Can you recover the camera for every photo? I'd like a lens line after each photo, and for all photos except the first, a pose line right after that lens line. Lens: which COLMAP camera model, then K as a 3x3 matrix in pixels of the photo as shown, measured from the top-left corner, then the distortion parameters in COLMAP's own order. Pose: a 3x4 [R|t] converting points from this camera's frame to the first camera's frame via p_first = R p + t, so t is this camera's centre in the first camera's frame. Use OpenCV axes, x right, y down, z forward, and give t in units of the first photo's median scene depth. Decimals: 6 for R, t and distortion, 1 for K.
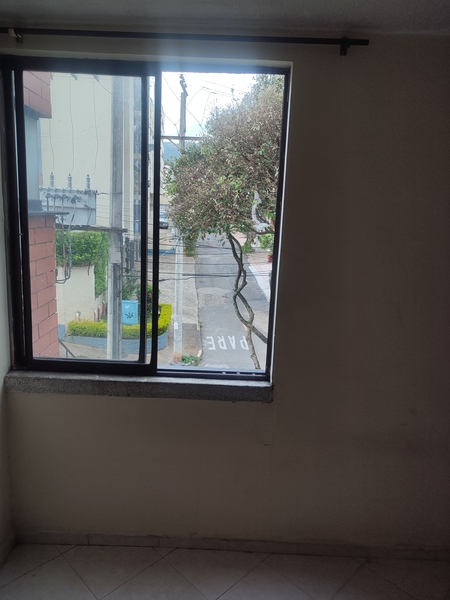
lens RADIAL K [[424.8, 0, 225.0], [0, 424.8, 300.0], [0, 0, 1]] dist [0.003241, -0.002557]
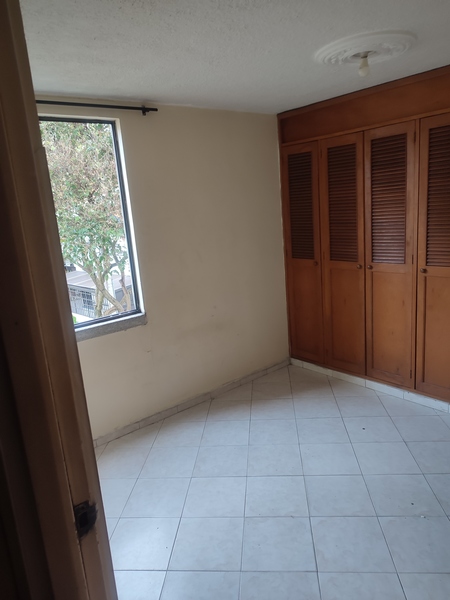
lens RADIAL K [[424.8, 0, 225.0], [0, 424.8, 300.0], [0, 0, 1]] dist [0.003241, -0.002557]
pose [[0.760106, -0.245468, 0.601652, -0.620753], [0.234799, 0.967098, 0.097930, 0.064048], [-0.605895, 0.066830, 0.792733, -0.479899]]
